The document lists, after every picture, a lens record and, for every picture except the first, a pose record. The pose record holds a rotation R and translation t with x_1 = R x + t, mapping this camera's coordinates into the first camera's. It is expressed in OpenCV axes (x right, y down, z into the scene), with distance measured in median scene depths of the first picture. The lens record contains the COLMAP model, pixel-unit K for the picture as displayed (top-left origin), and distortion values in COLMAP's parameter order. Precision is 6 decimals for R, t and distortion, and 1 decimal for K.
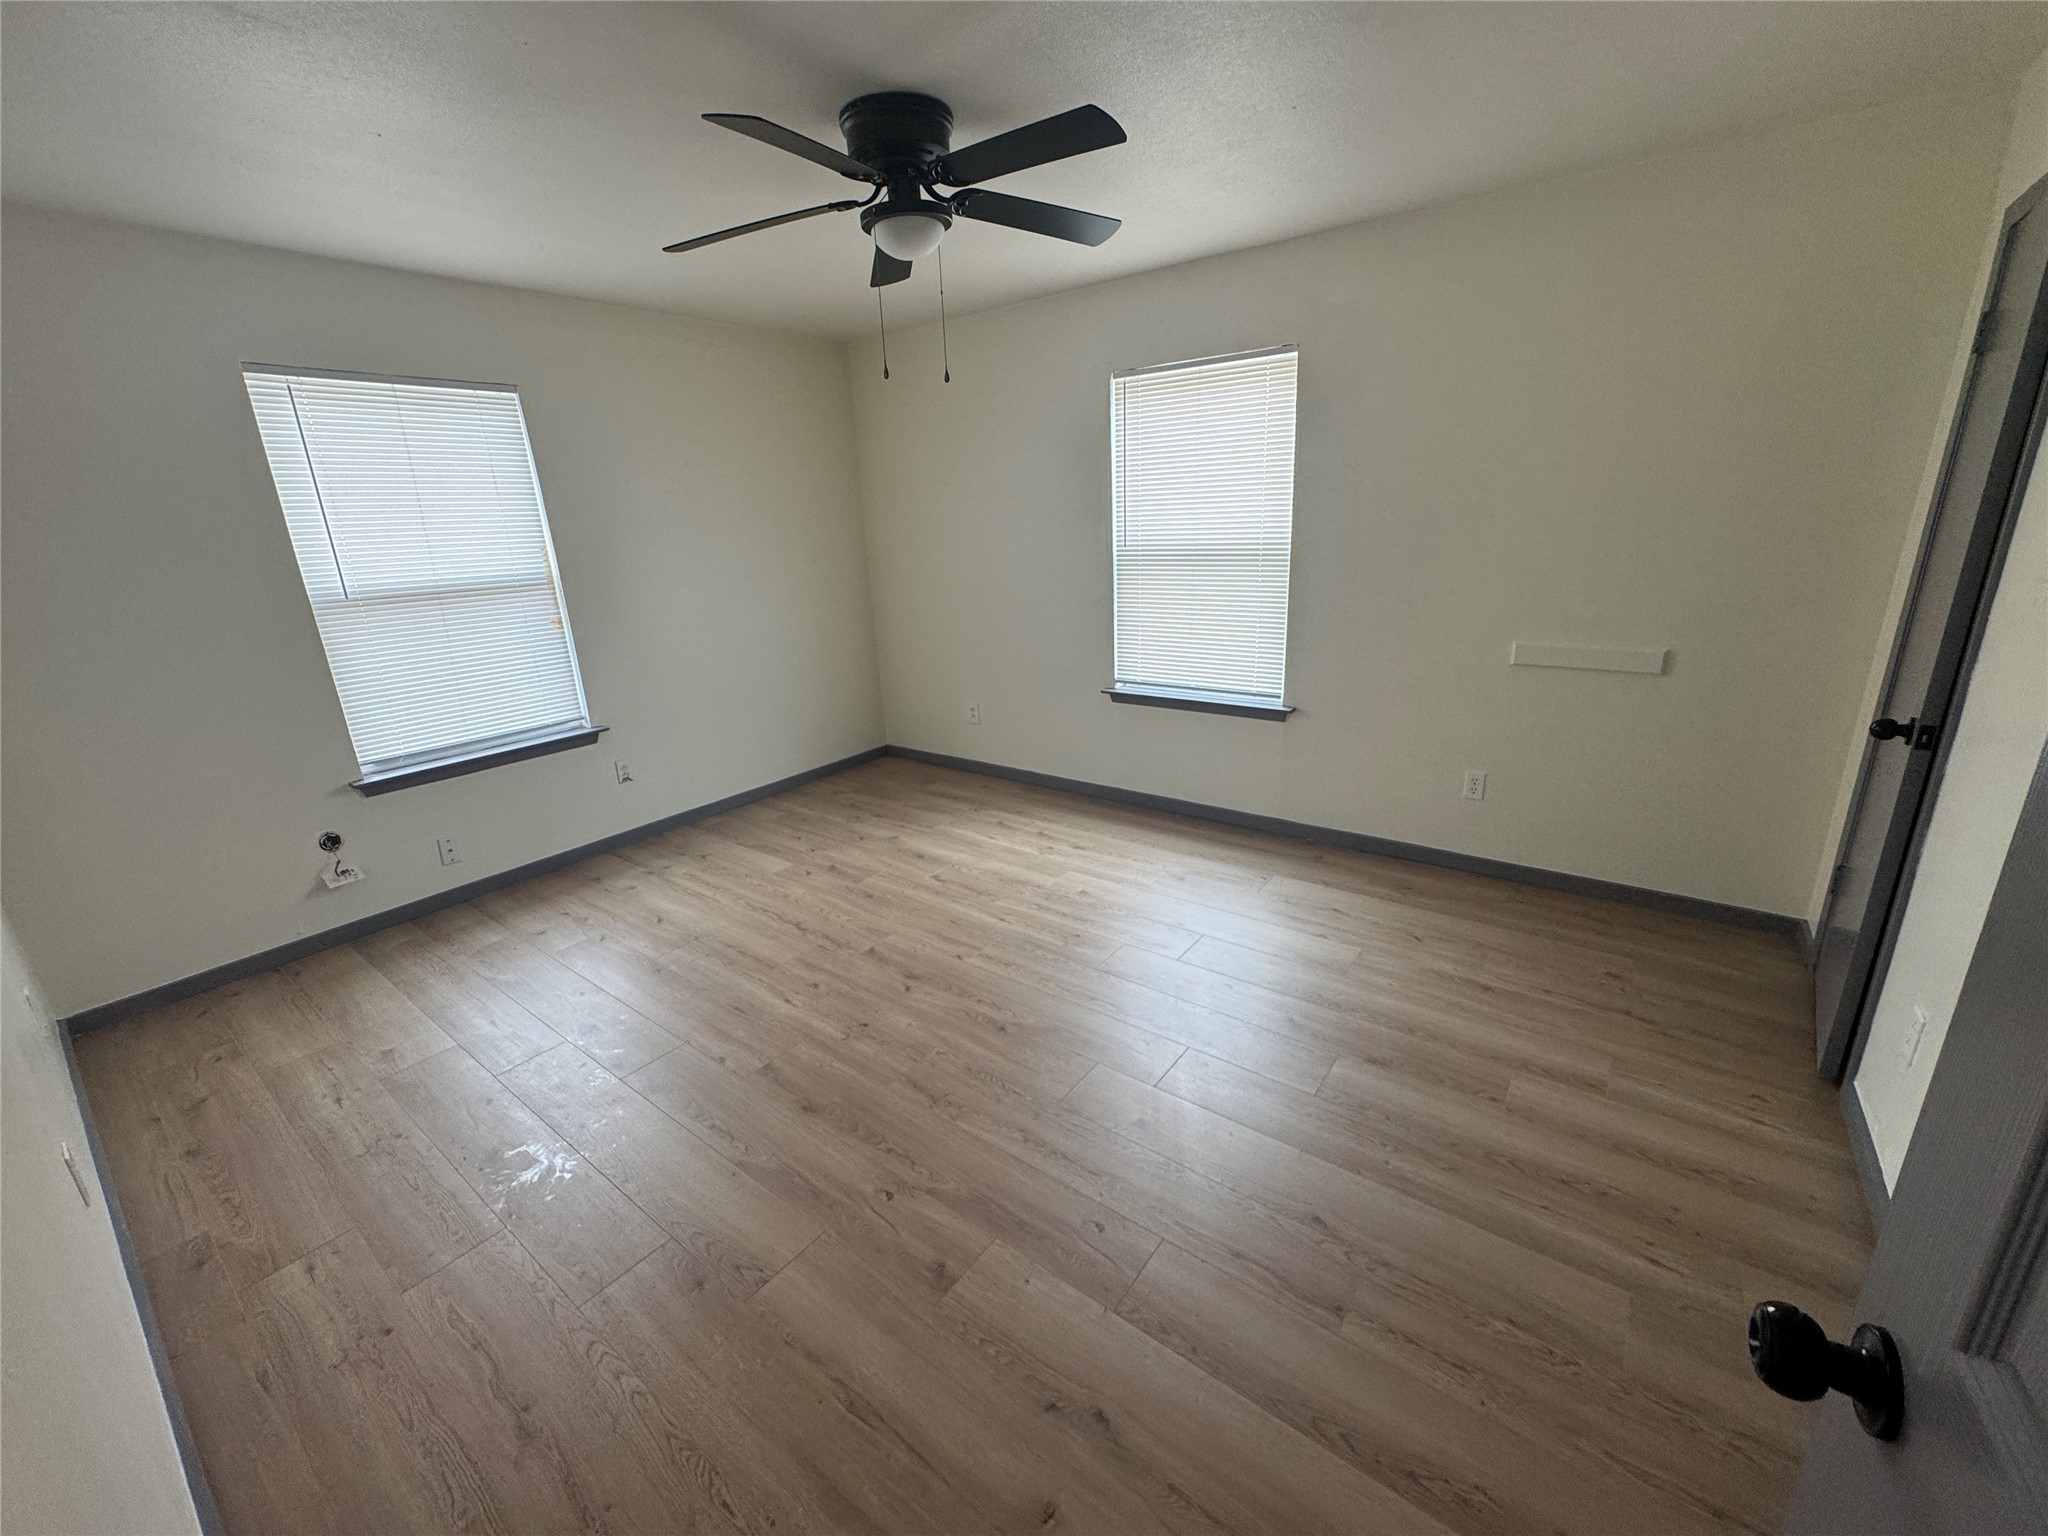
lens RADIAL K [[814.6, 0, 1025.9], [0, 814.6, 768.6], [0, 0, 1]] dist [-0.001708, -0.000183]
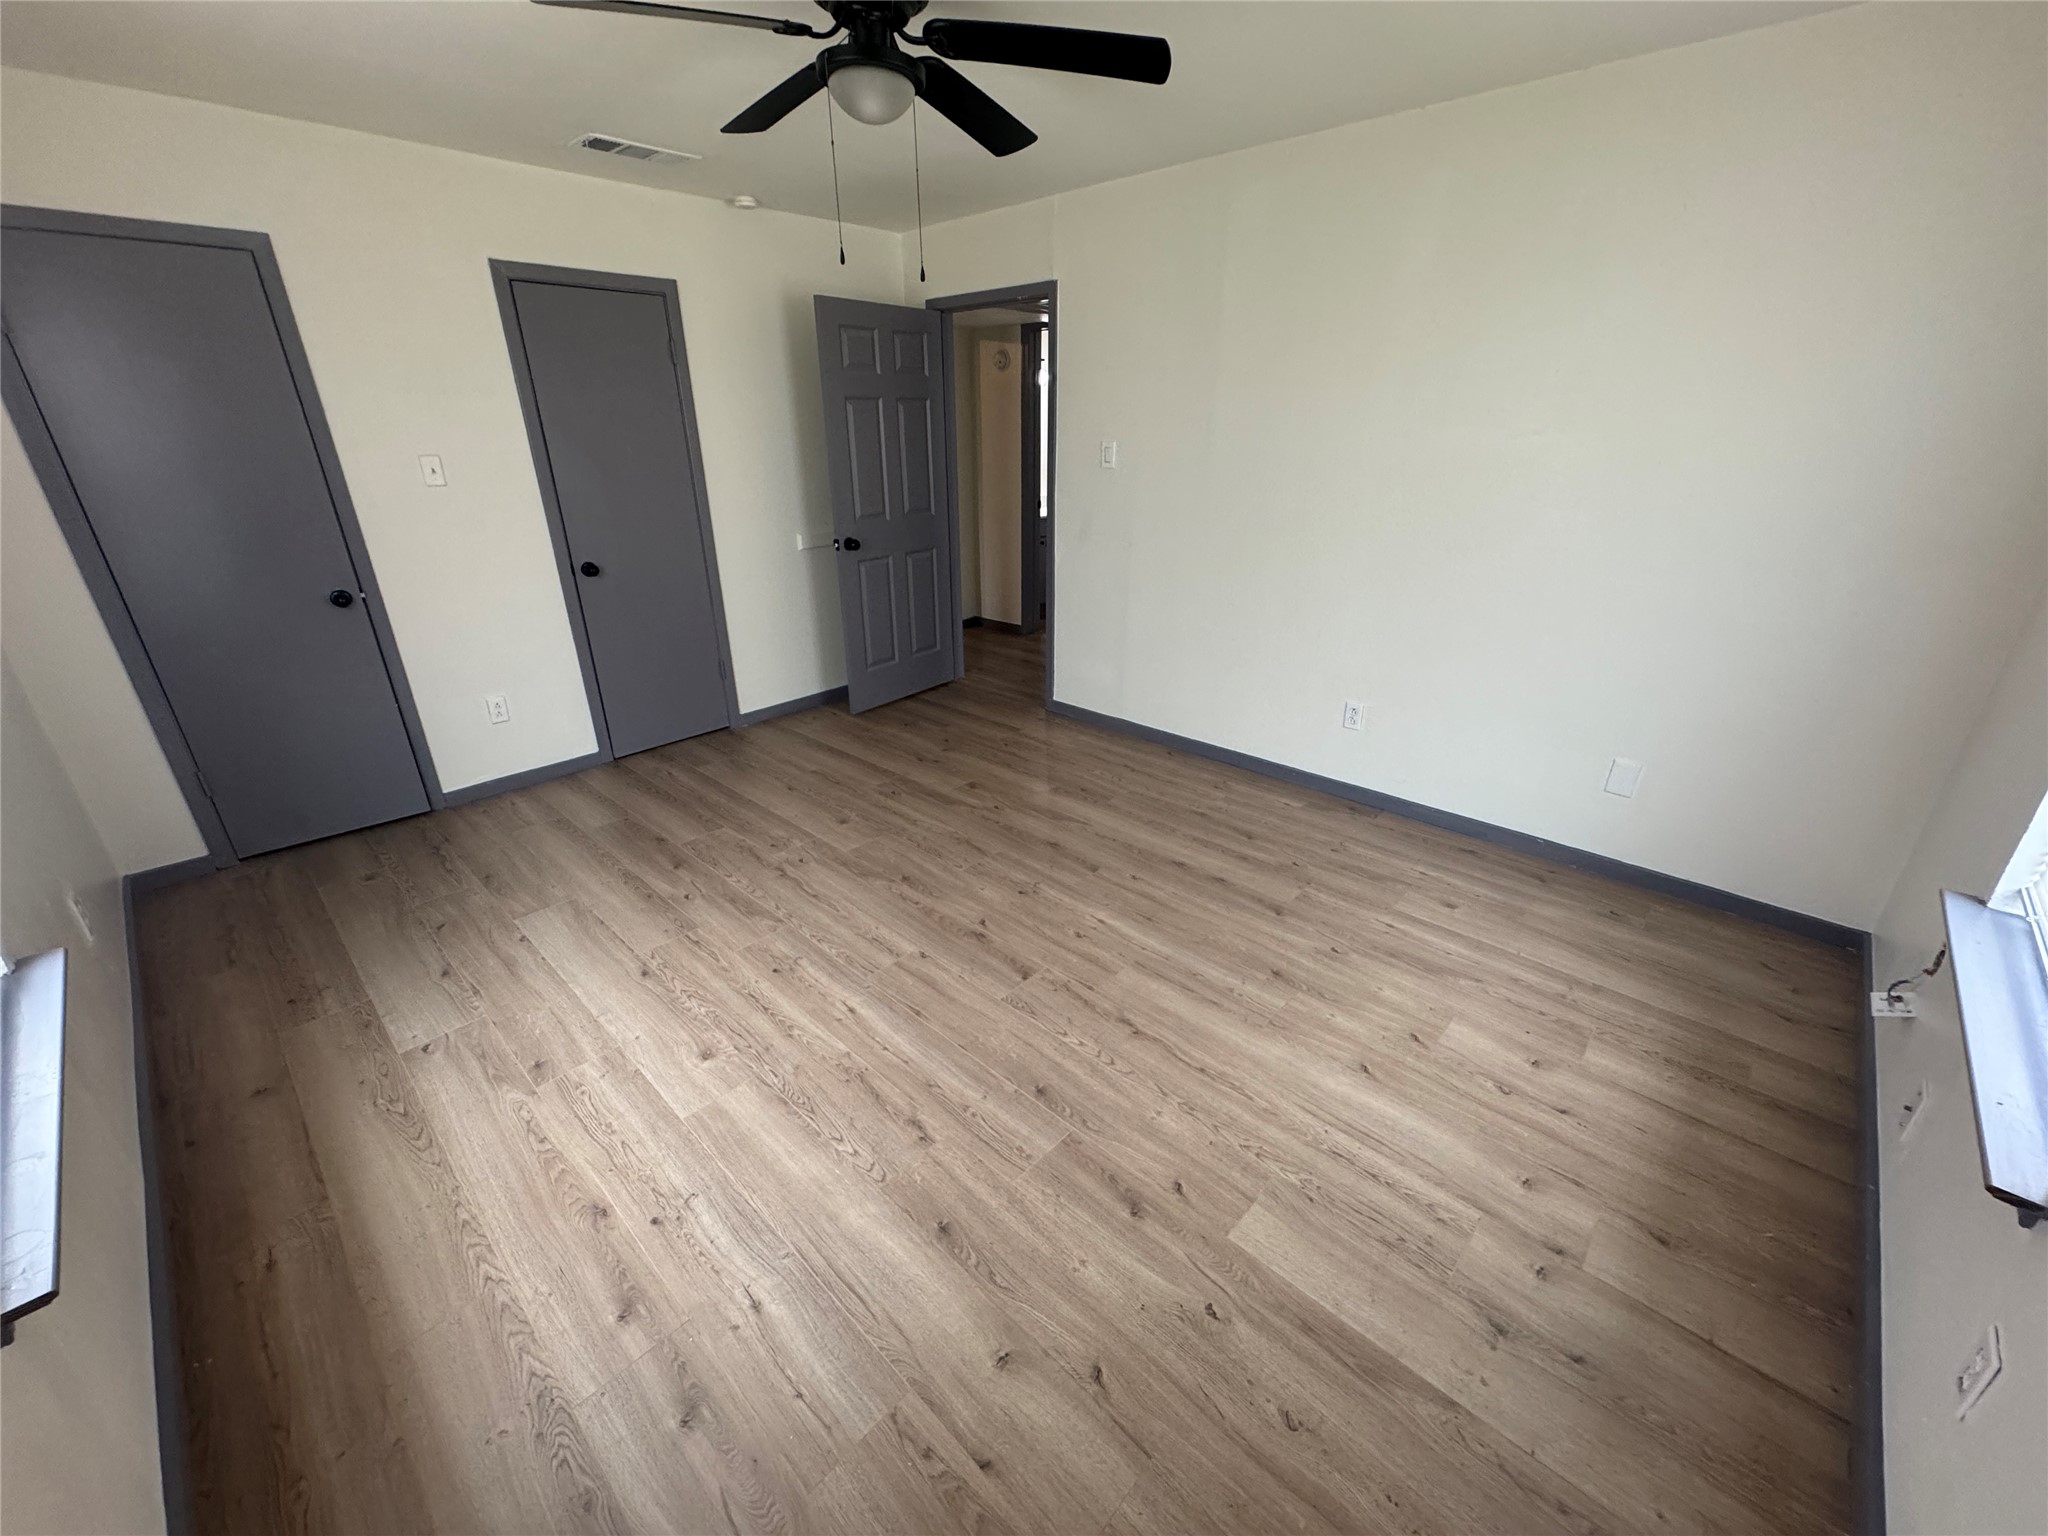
lens RADIAL K [[814.6, 0, 1027.6], [0, 814.6, 758.9], [0, 0, 1]] dist [-0.001708, -0.000183]
pose [[-0.993192, 0.004407, 0.116406, -0.261100], [0.078447, 0.764028, 0.640396, -0.424795], [-0.086115, 0.645168, -0.759172, 1.340148]]
